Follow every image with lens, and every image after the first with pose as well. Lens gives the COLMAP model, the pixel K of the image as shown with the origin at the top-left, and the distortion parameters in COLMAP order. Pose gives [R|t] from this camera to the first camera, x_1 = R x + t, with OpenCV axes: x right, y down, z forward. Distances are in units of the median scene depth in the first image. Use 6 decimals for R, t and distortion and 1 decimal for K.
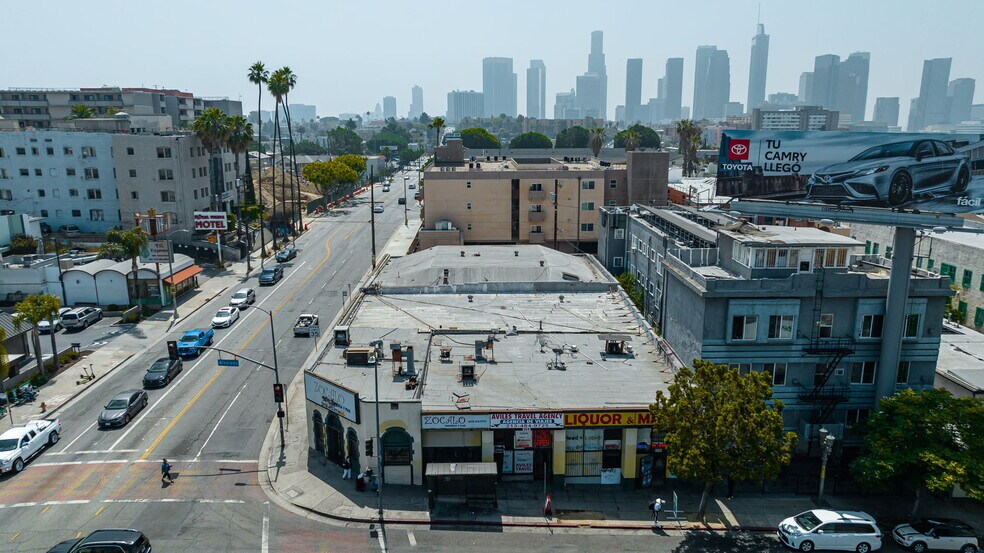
lens RADIAL K [[693.2, 0, 492.0], [0, 693.2, 276.5], [0, 0, 1]] dist [-0.032595, 0.034582]
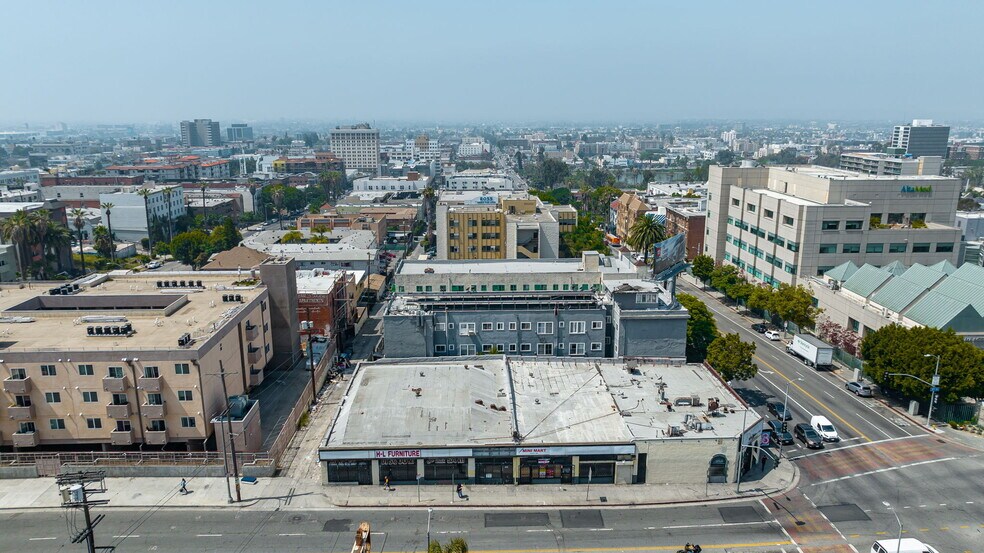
lens RADIAL K [[693.2, 0, 492.0], [0, 693.2, 276.5], [0, 0, 1]] dist [-0.032595, 0.034582]
pose [[-0.010770, -0.228839, 0.973405, -1.765965], [0.217491, 0.949620, 0.225654, -0.712786], [-0.976003, 0.214137, 0.039544, 1.435711]]
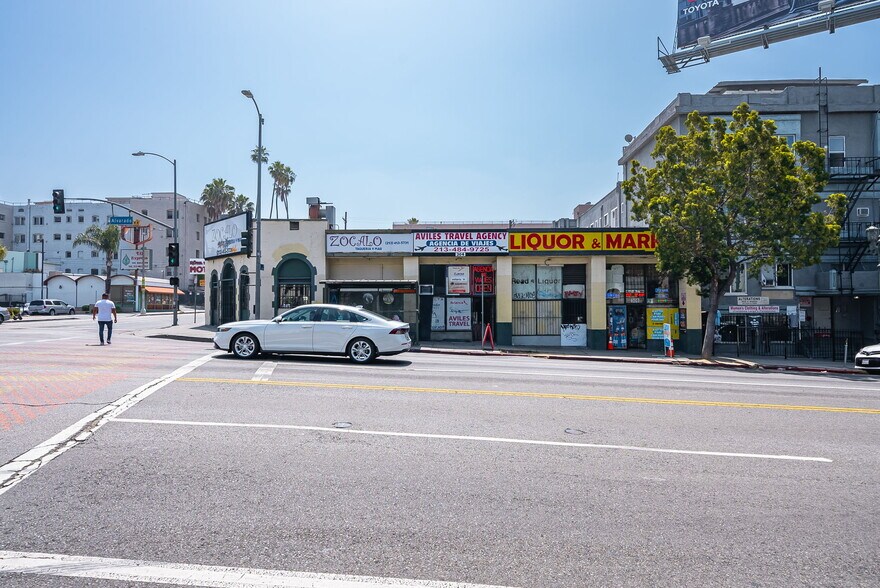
lens RADIAL K [[537.6, 0, 440.0], [0, 537.6, 294.0], [0, 0, 1]] dist [0.002640, 0.001099]
pose [[0.998645, 0.001250, -0.052021, 0.053854], [-0.013760, 0.970470, -0.240829, 0.377233], [0.050184, 0.241218, 0.969173, 0.394810]]
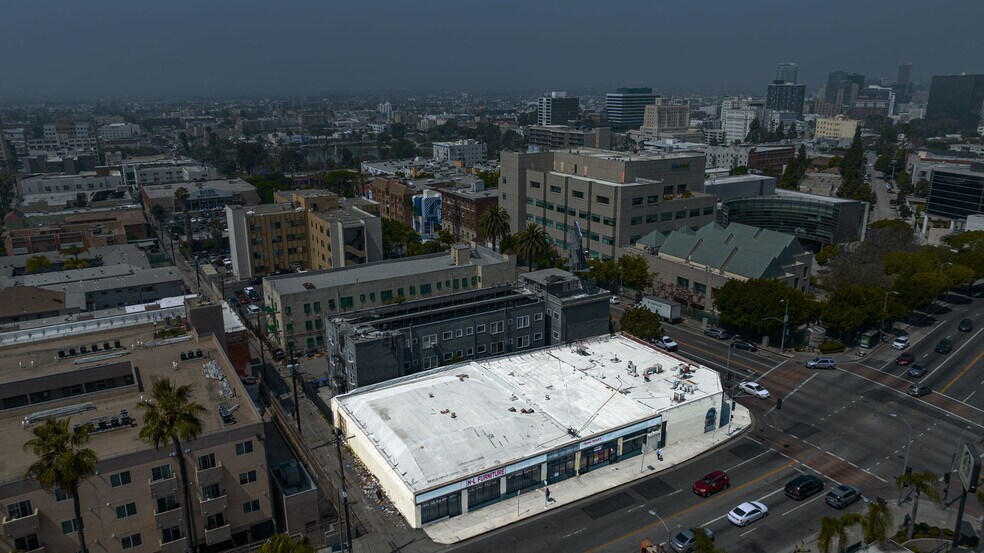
lens RADIAL K [[693.2, 0, 492.0], [0, 693.2, 276.5], [0, 0, 1]] dist [-0.032595, 0.034582]
pose [[-0.486887, -0.232478, 0.841959, -1.563480], [0.194784, 0.910758, 0.364114, -1.025880], [-0.851470, 0.341282, -0.398153, 2.271790]]
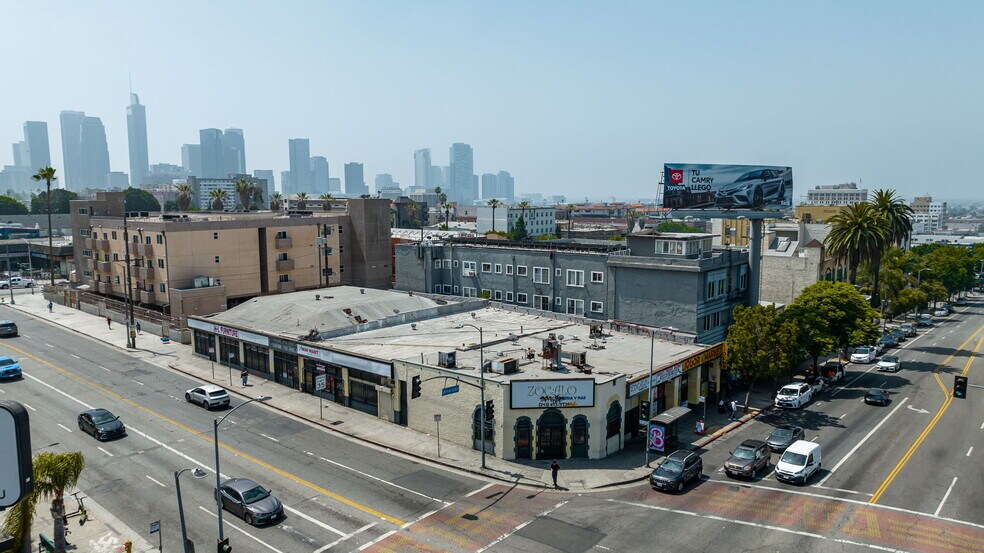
lens RADIAL K [[693.2, 0, 492.0], [0, 693.2, 276.5], [0, 0, 1]] dist [-0.032595, 0.034582]
pose [[0.663315, -0.088193, 0.743126, -1.044096], [0.162103, 0.986387, -0.027630, 0.007815], [-0.730573, 0.138790, 0.668581, 0.314816]]
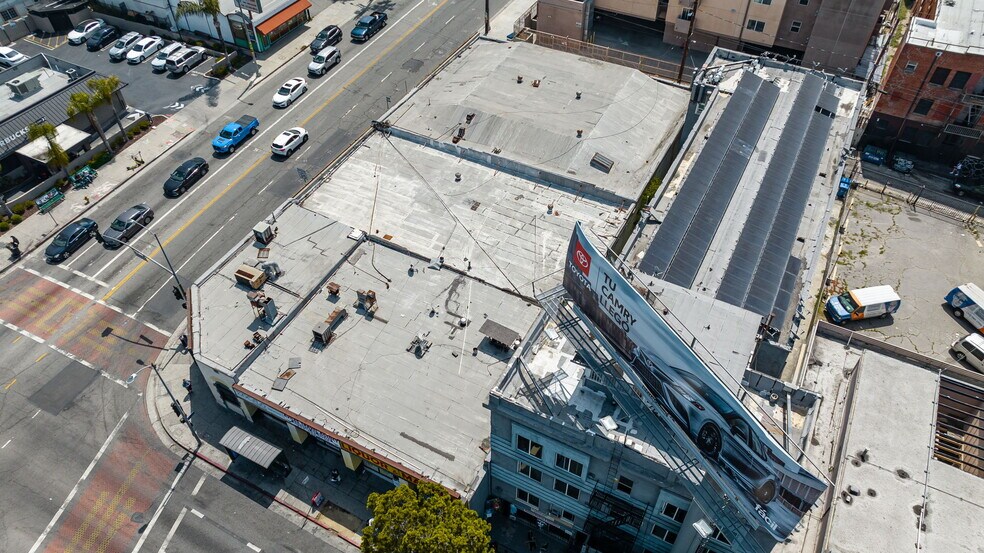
lens RADIAL K [[693.2, 0, 492.0], [0, 693.2, 276.5], [0, 0, 1]] dist [-0.032595, 0.034582]
pose [[0.879427, 0.345185, -0.327803, 0.511560], [-0.104427, 0.811732, 0.574619, -0.565371], [0.464438, -0.471104, 0.749905, 0.412094]]
